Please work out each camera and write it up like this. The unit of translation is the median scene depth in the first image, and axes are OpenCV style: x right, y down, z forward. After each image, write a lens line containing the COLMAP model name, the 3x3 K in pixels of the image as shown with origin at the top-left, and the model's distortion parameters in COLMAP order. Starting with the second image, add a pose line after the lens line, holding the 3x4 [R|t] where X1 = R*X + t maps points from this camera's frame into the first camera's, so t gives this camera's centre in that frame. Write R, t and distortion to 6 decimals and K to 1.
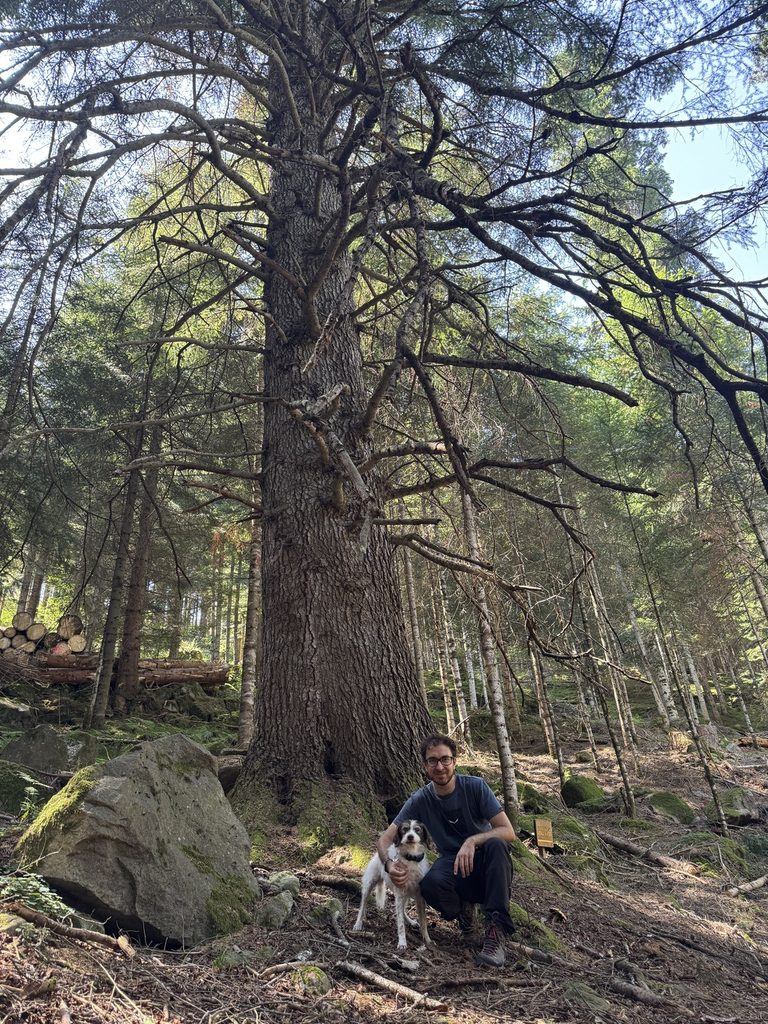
lens RADIAL K [[718.6, 0, 374.4], [0, 718.6, 515.2], [0, 0, 1]] dist [0.176435, -0.349774]
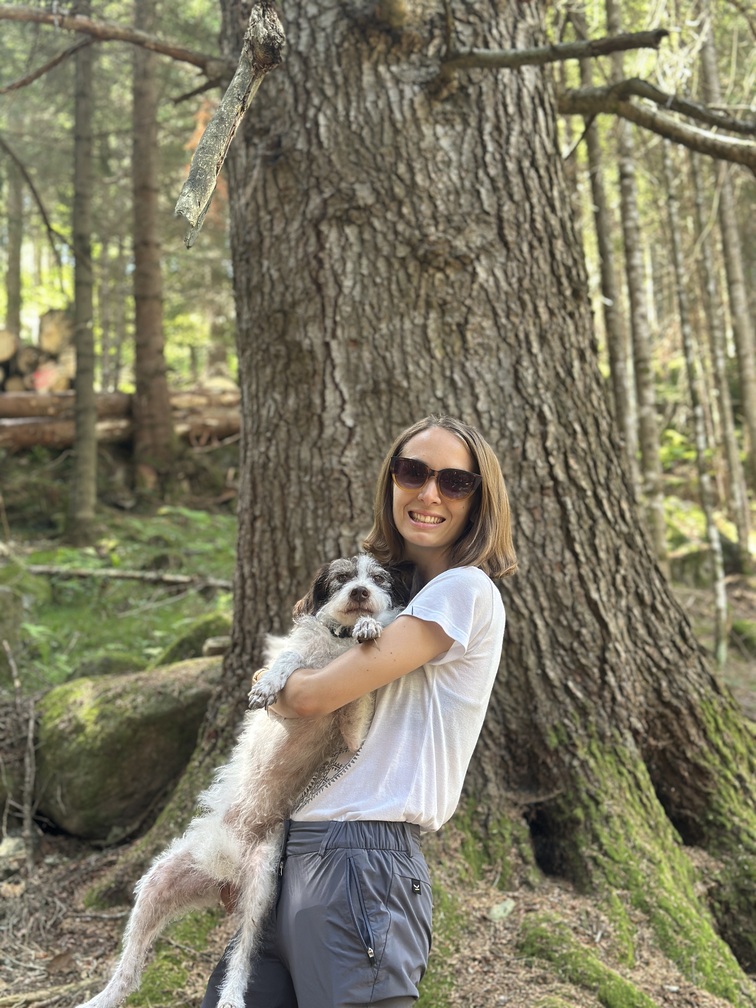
lens RADIAL K [[1384.9, 0, 378.0], [0, 1384.9, 504.0], [0, 0, 1]] dist [0.148203, -0.153664]
pose [[0.969582, -0.043291, -0.240907, 0.101926], [0.116079, 0.947841, 0.296856, 0.003926], [0.215490, -0.315790, 0.924035, 0.280899]]
